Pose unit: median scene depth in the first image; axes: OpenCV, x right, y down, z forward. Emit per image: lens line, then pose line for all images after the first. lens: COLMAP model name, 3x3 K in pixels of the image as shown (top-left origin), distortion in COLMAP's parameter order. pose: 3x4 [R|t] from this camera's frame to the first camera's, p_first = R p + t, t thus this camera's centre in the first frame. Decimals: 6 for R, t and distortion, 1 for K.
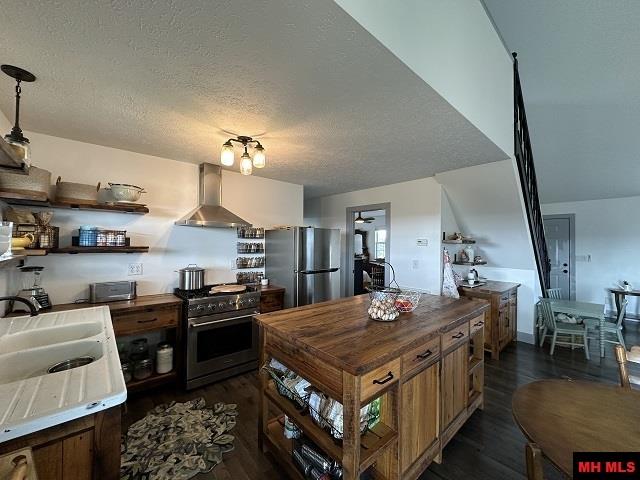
lens RADIAL K [[256.6, 0, 319.7], [0, 256.6, 240.1], [0, 0, 1]] dist [-0.003068, 0.000659]
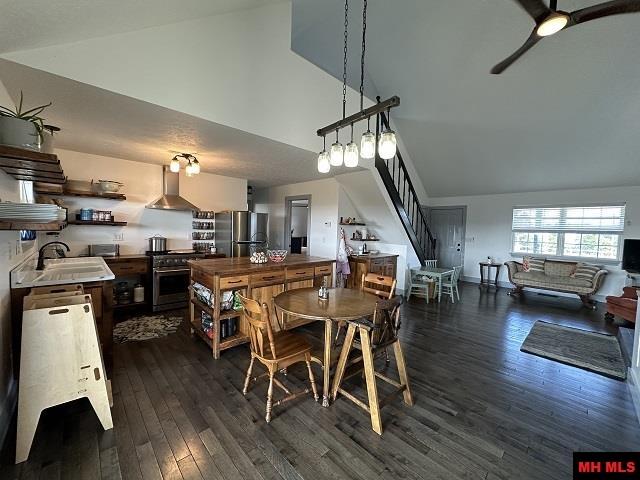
lens RADIAL K [[256.6, 0, 320.4], [0, 256.6, 239.9], [0, 0, 1]] dist [-0.003068, 0.000659]
pose [[0.998927, 0.017268, 0.042983, 0.386103], [-0.019785, 0.998071, 0.058851, 0.017235], [-0.041884, -0.059638, 0.997341, -0.528563]]
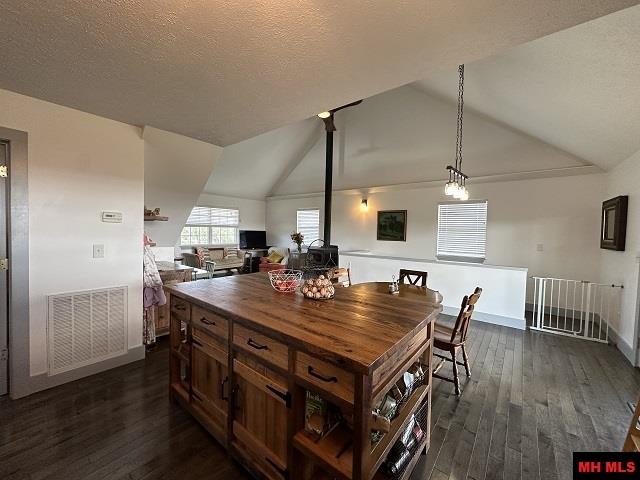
lens RADIAL K [[256.6, 0, 319.8], [0, 256.6, 236.9], [0, 0, 1]] dist [-0.003068, 0.000659]
pose [[-0.176656, -0.035078, 0.983647, -0.458721], [-0.027909, 0.999141, 0.030618, 0.032891], [-0.983877, -0.022043, -0.177483, 0.759156]]
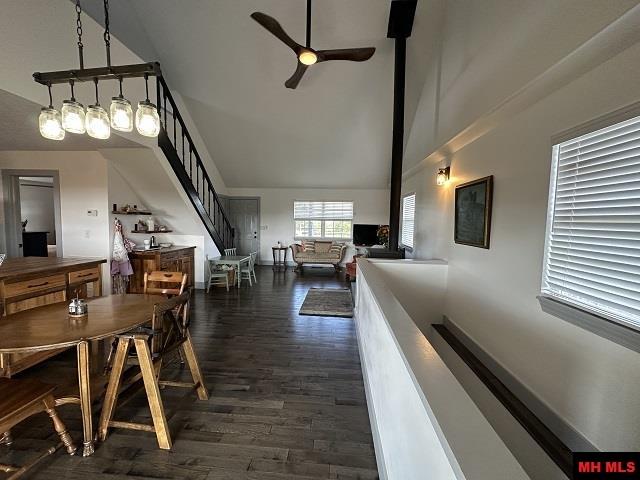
lens RADIAL K [[256.6, 0, 319.9], [0, 256.6, 240.1], [0, 0, 1]] dist [-0.003068, 0.000659]
pose [[0.716315, -0.046792, 0.696207, 0.425884], [-0.018911, 0.996081, 0.086404, 0.015095], [-0.697521, -0.075058, 0.712622, -0.534336]]
